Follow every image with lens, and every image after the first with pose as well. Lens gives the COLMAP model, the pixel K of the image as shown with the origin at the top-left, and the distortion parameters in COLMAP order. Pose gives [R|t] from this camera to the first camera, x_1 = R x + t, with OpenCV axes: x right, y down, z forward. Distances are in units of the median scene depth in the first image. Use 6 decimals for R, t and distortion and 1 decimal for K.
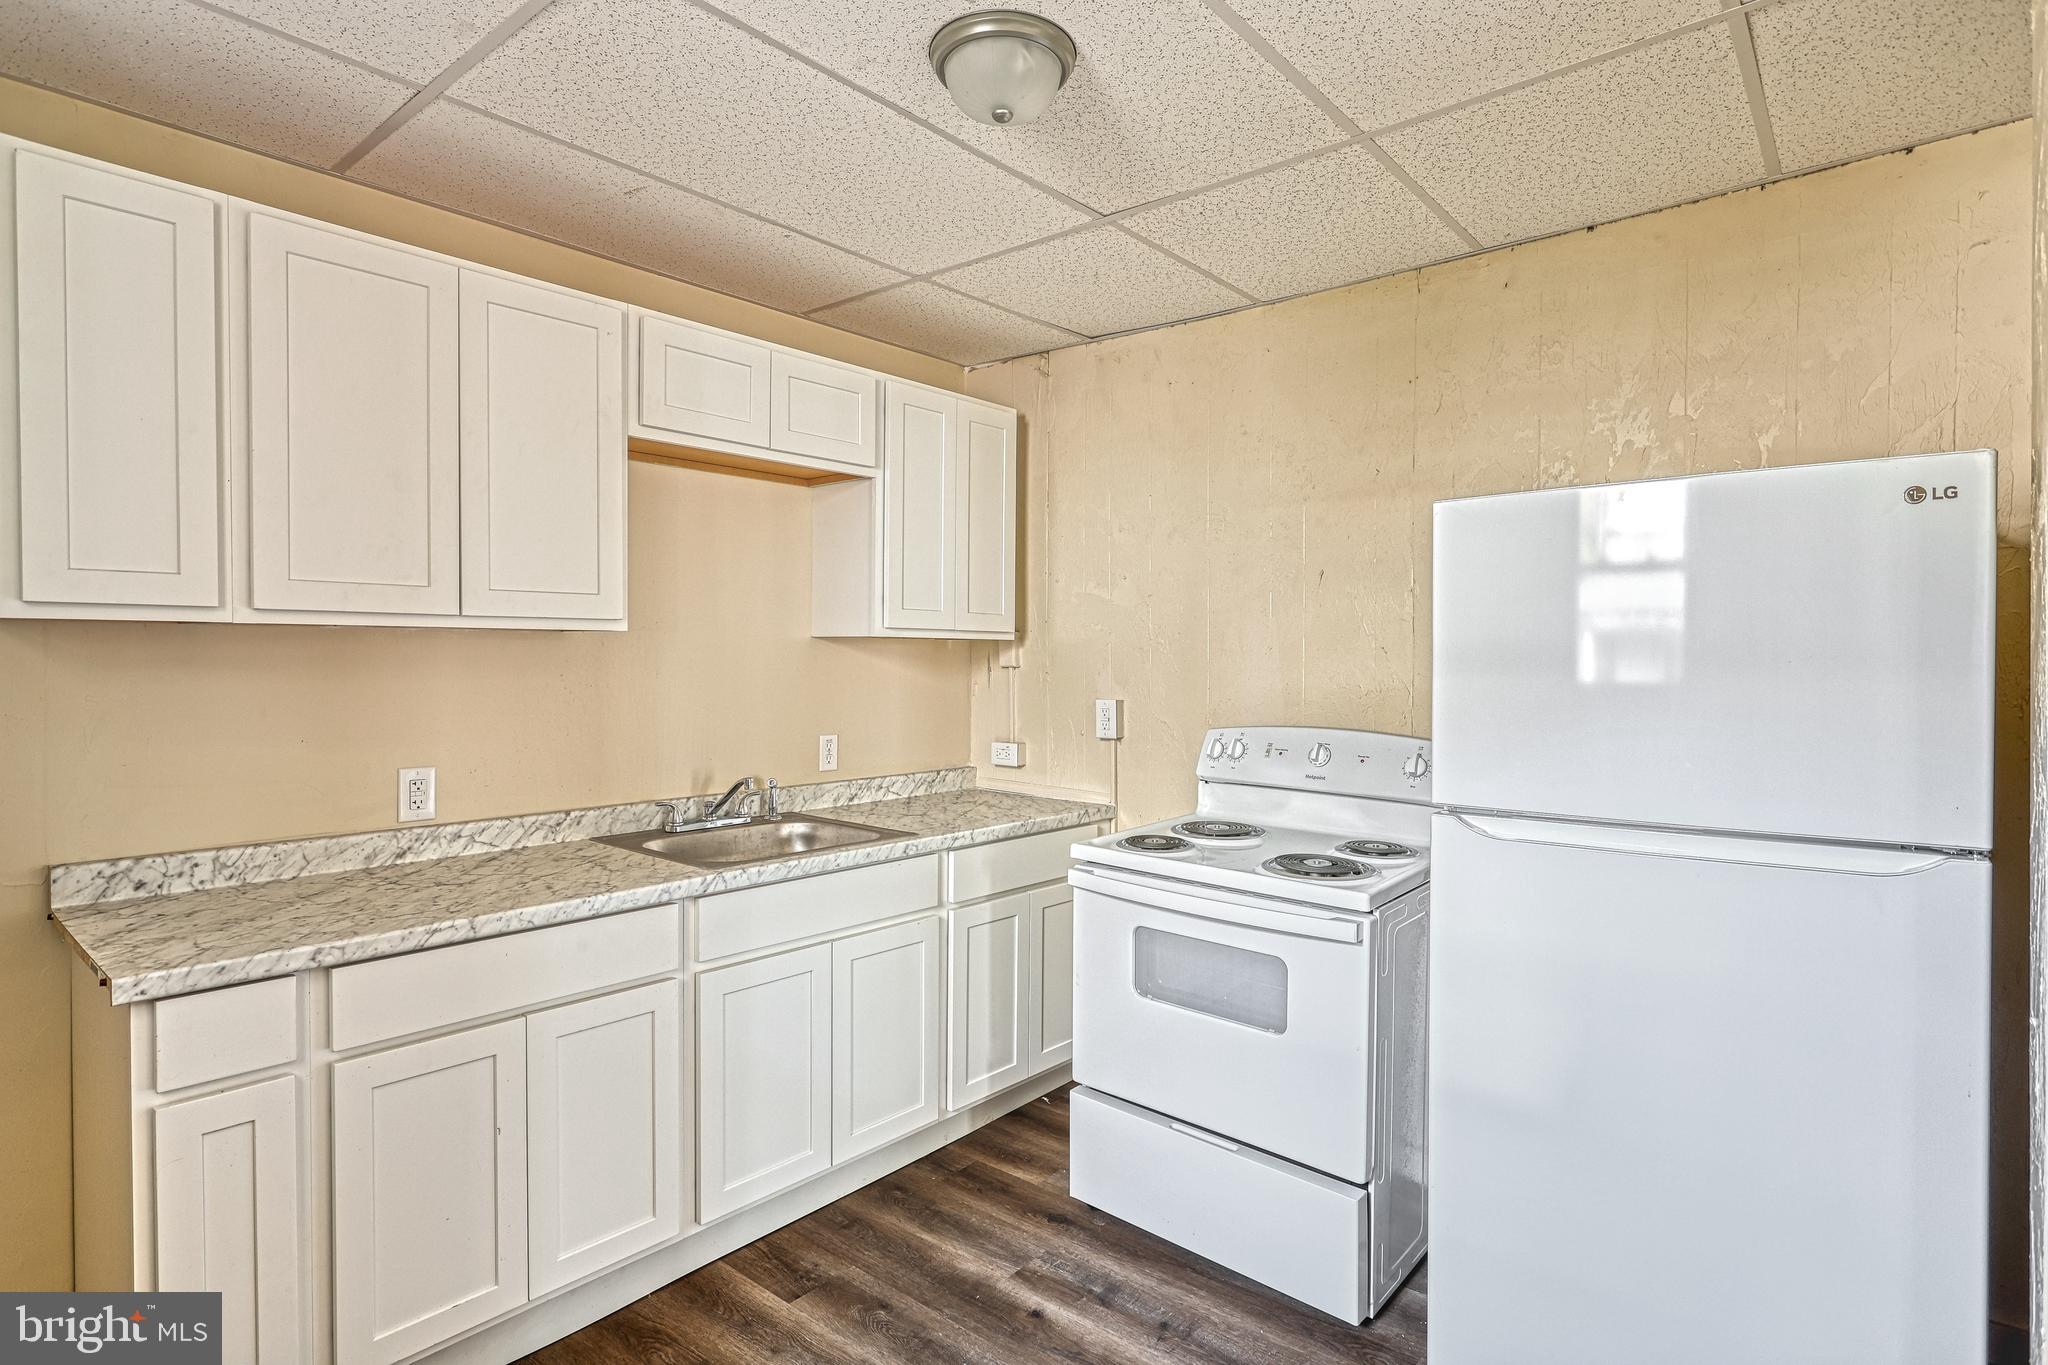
lens RADIAL K [[1048.9, 0, 1023.9], [0, 1048.9, 694.7], [0, 0, 1]] dist [-0.002643, 0.000656]
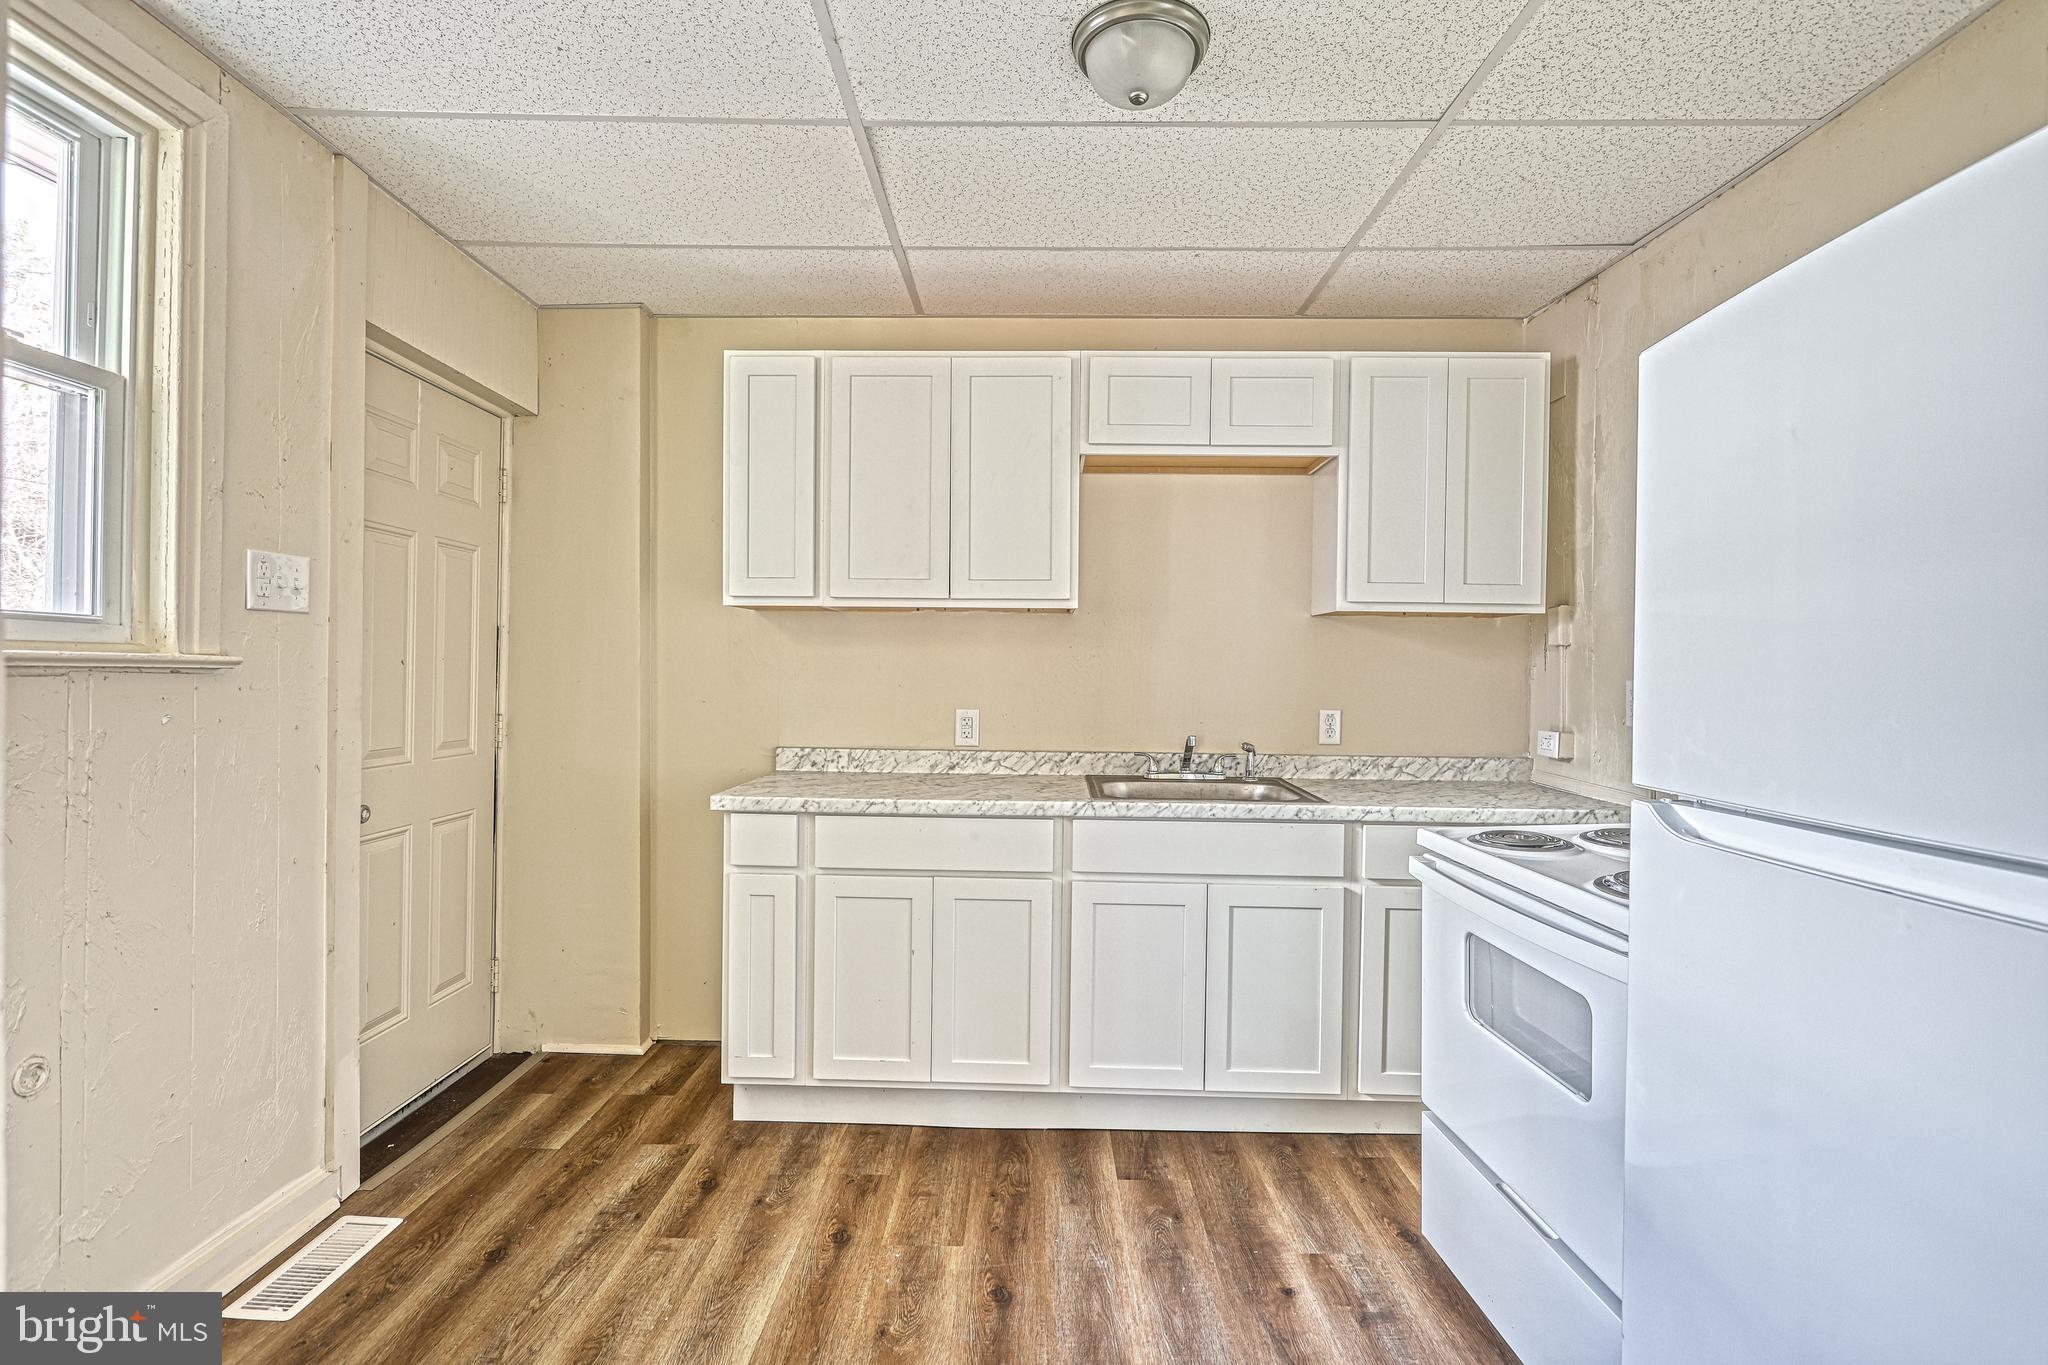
lens RADIAL K [[967.2, 0, 1034.1], [0, 967.2, 692.0], [0, 0, 1]] dist [-0.004513, 0.003321]
pose [[0.636342, 0.020585, -0.771133, 0.508854], [-0.035793, 0.999355, -0.002859, 0.046987], [0.770577, 0.029420, 0.636668, 0.224027]]
